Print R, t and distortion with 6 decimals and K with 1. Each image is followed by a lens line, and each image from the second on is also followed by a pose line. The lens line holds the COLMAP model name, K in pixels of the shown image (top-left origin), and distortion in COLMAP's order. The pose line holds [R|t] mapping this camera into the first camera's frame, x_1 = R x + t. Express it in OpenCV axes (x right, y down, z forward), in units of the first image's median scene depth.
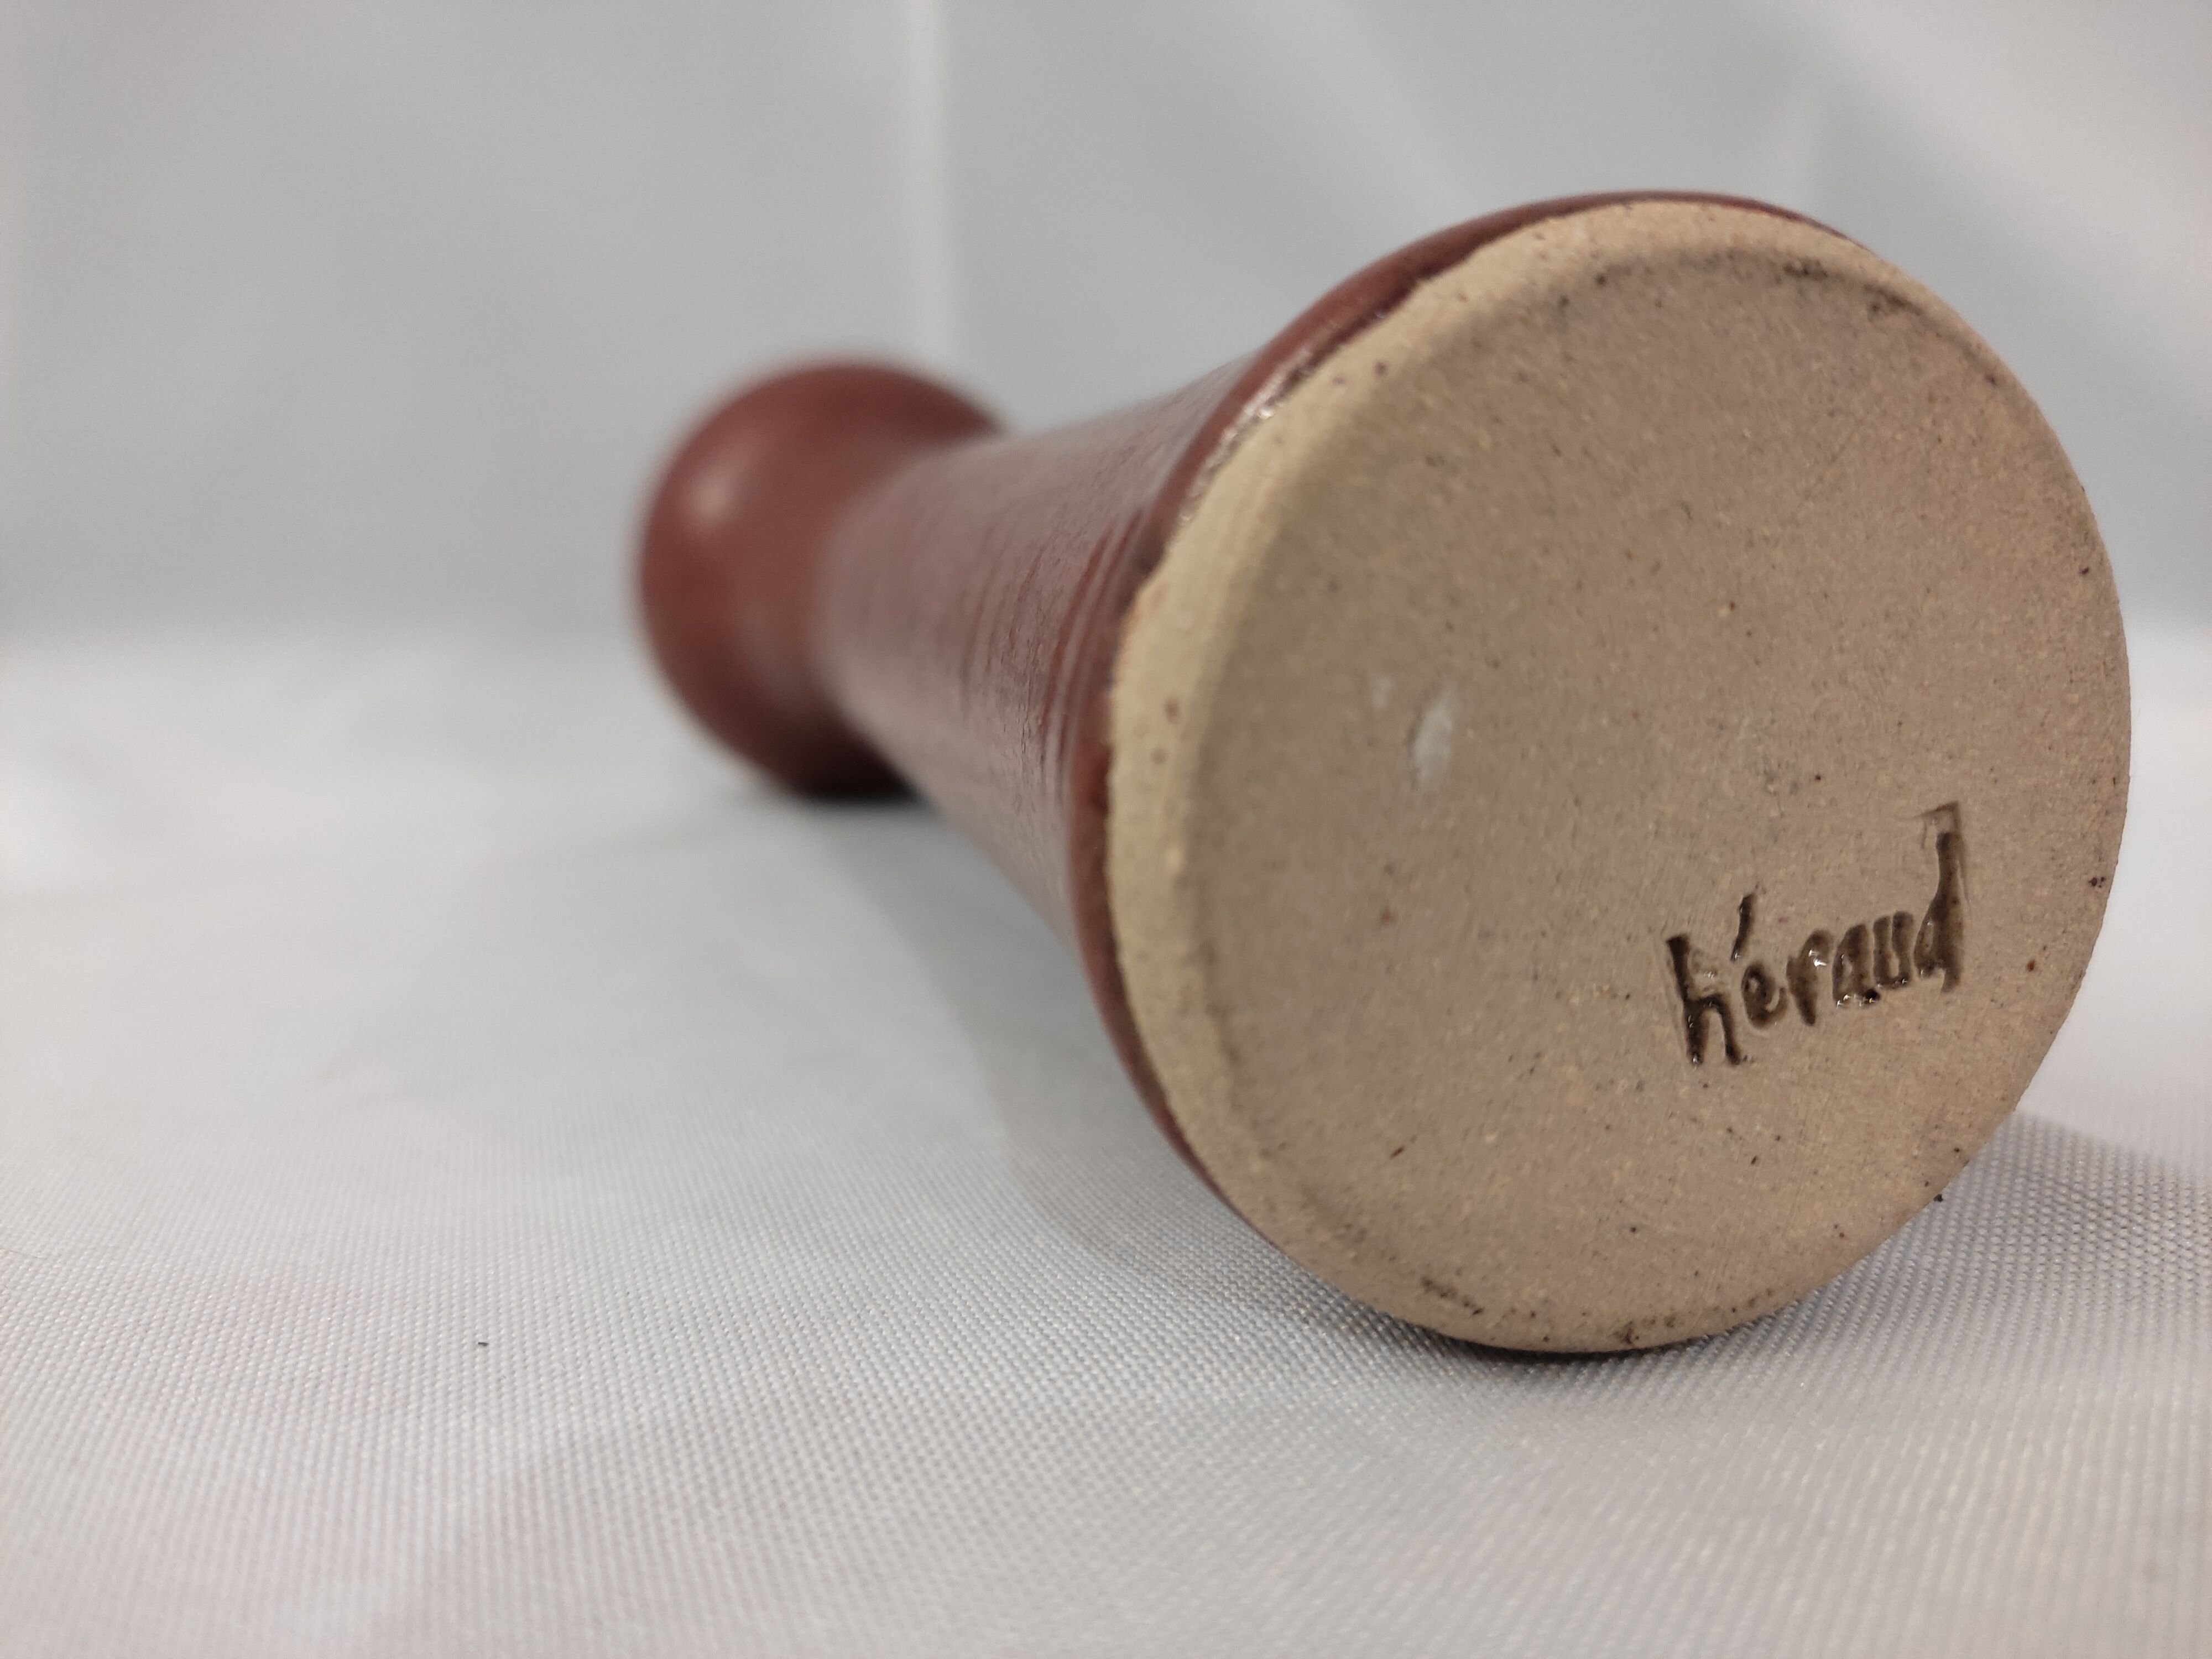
lens RADIAL K [[1699.3, 0, 1106.0], [0, 1699.3, 829.5], [0, 0, 1]] dist [-0.006890, -0.013138]
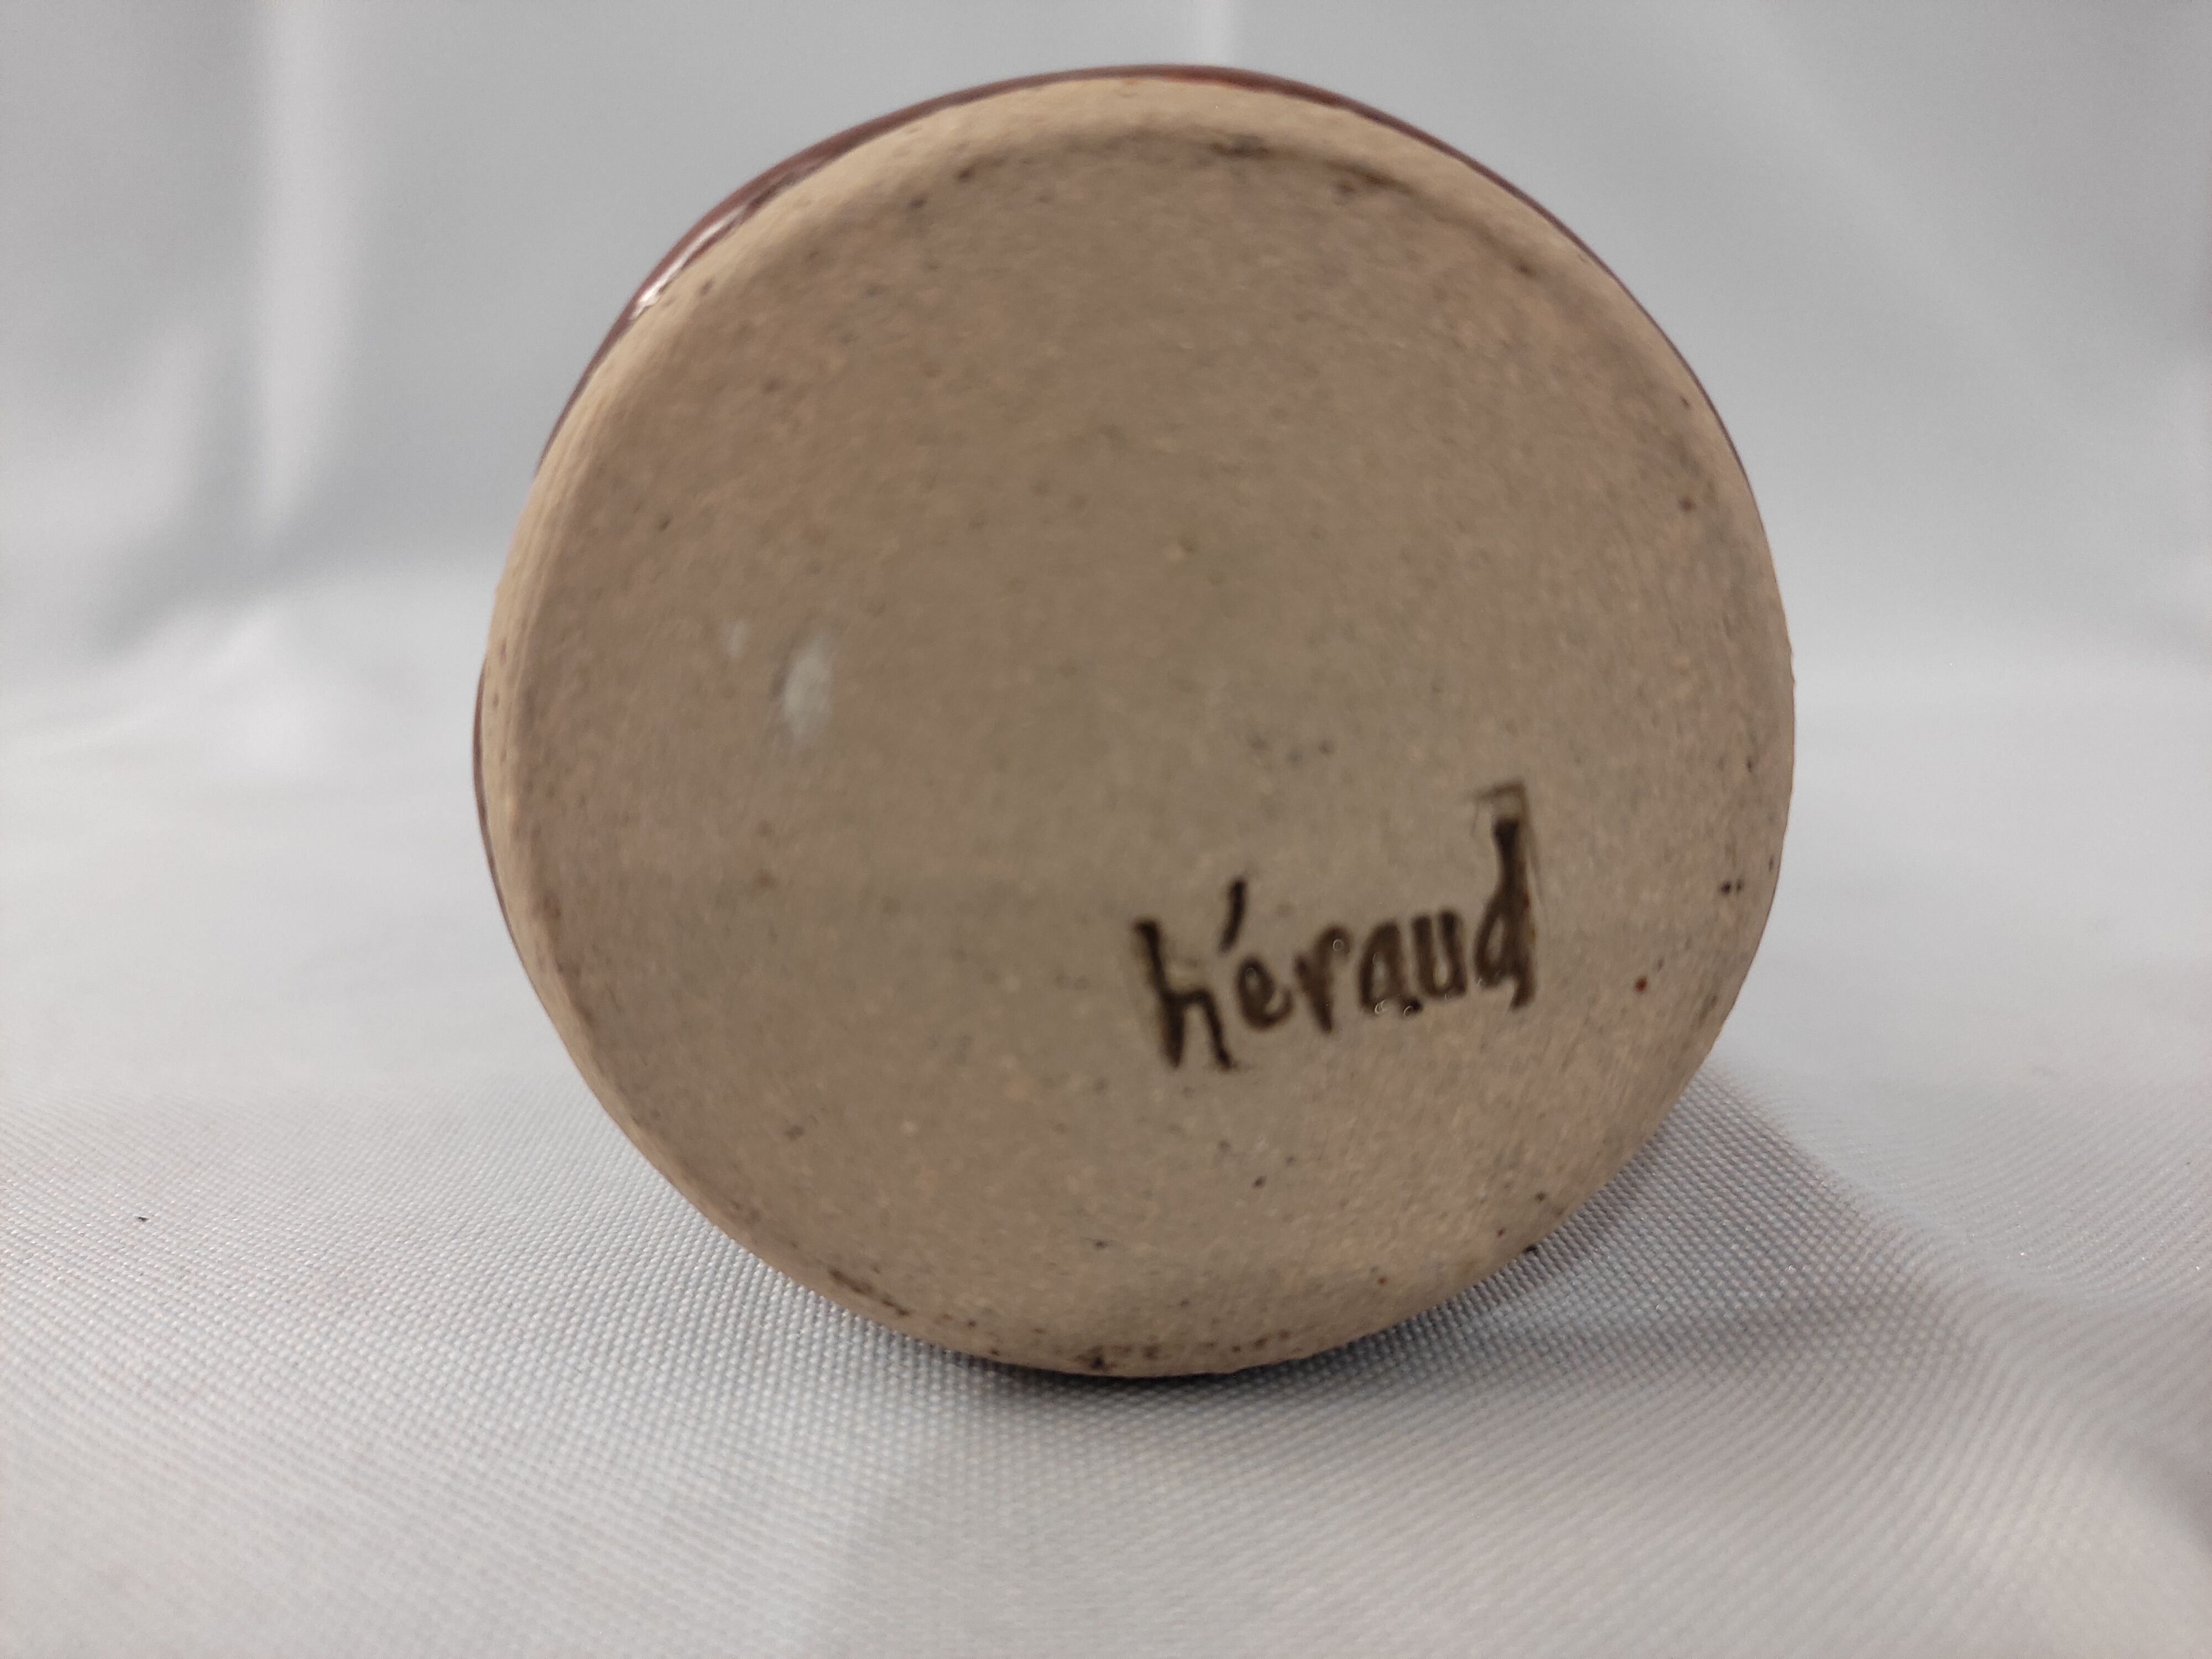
lens RADIAL K [[1699.3, 0, 1106.0], [0, 1699.3, 829.5], [0, 0, 1]] dist [-0.006890, -0.013138]
pose [[0.961065, 0.046864, -0.272318, 0.557538], [-0.038310, 0.998594, 0.036646, -0.016685], [0.273652, -0.024787, 0.961509, 0.145659]]
